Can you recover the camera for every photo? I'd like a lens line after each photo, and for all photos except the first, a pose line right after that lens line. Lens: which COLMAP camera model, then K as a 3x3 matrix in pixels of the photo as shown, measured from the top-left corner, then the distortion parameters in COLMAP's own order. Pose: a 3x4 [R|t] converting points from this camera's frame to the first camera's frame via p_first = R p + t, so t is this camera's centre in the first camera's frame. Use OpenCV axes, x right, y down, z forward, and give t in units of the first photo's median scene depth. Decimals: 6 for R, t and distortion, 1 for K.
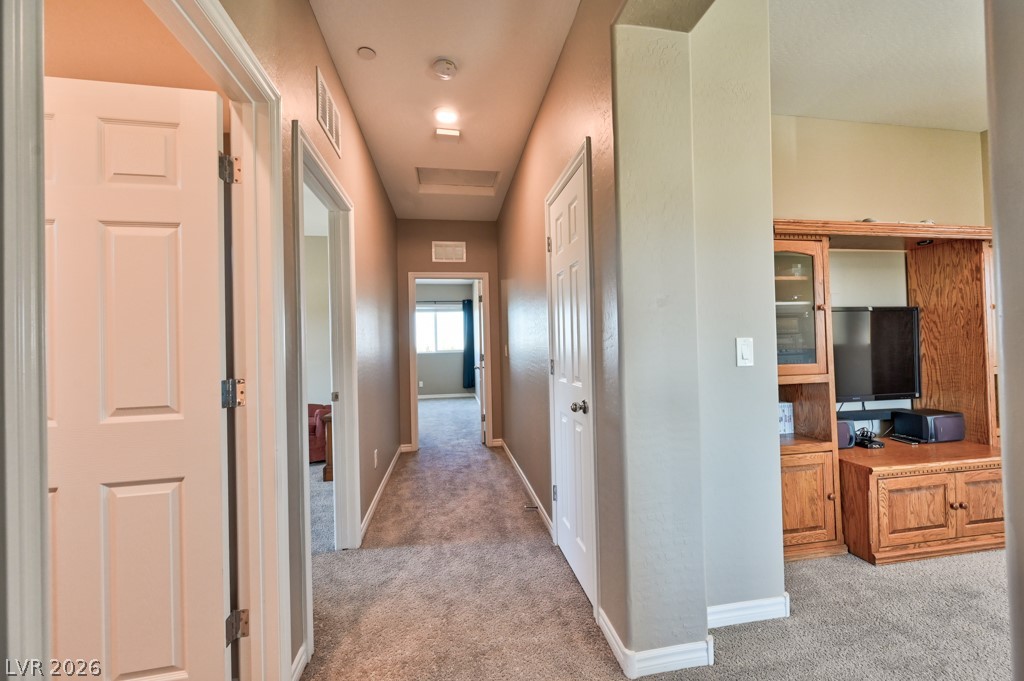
lens RADIAL K [[404.5, 0, 510.3], [0, 404.5, 341.1], [0, 0, 1]] dist [0.001703, 0.000494]
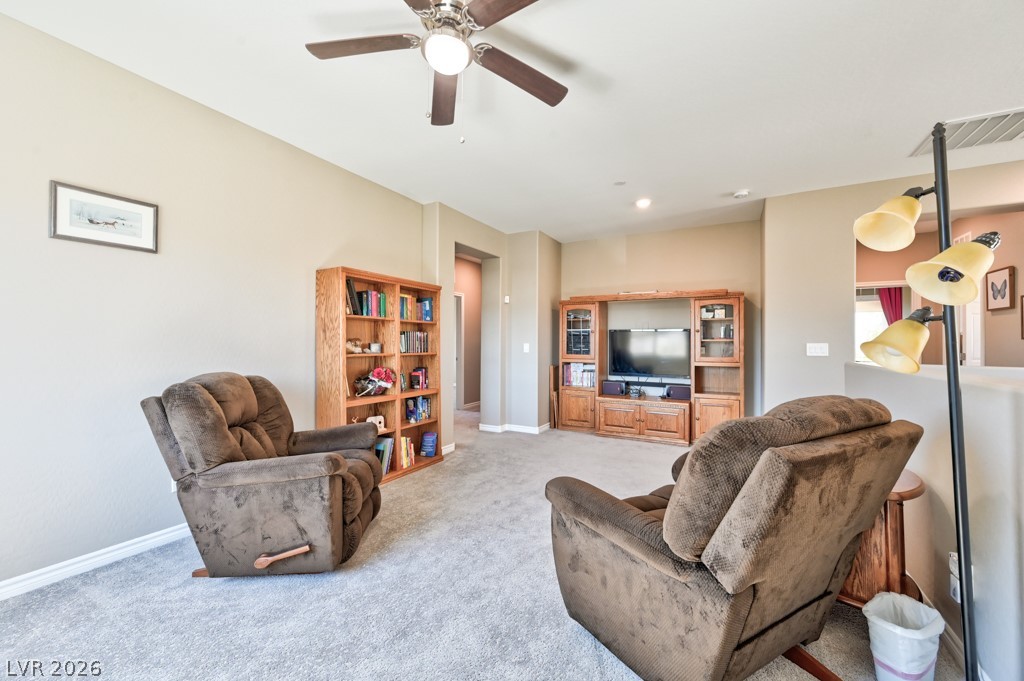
lens RADIAL K [[404.5, 0, 518.7], [0, 404.5, 340.6], [0, 0, 1]] dist [0.001703, 0.000494]
pose [[0.788365, 0.028291, -0.614558, 1.978819], [-0.017642, 0.999571, 0.023383, -0.082129], [0.614955, -0.007592, 0.788525, -1.218993]]
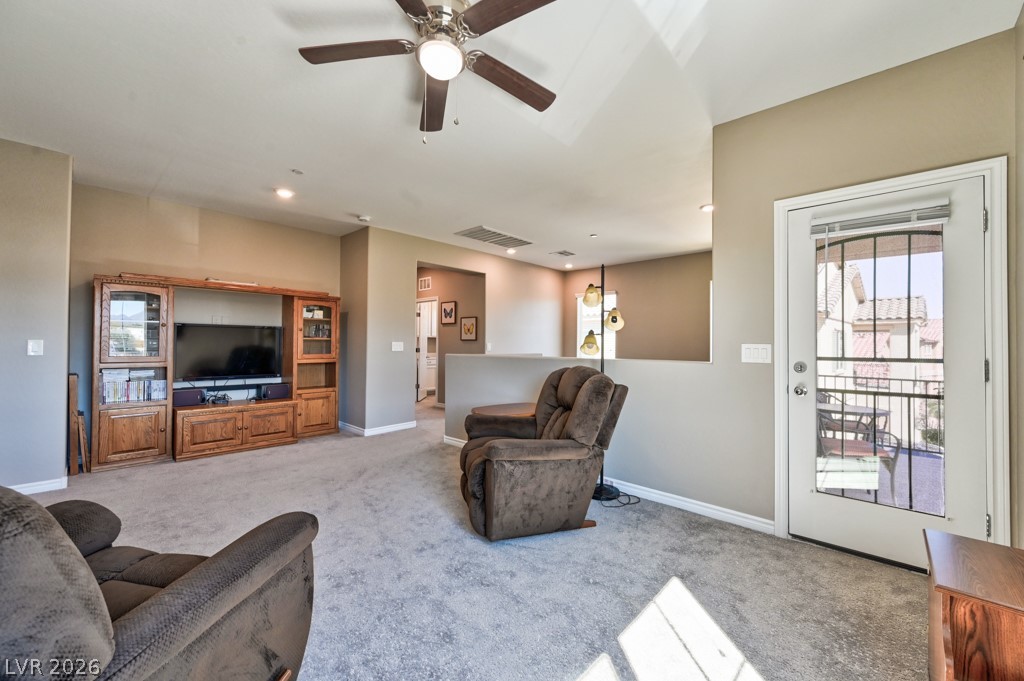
lens RADIAL K [[404.5, 0, 516.4], [0, 404.5, 342.1], [0, 0, 1]] dist [0.001703, 0.000494]
pose [[0.789040, 0.038262, 0.613149, 0.941340], [-0.040625, 0.999124, -0.010069, -0.055106], [-0.612997, -0.016964, 0.789903, -1.431183]]
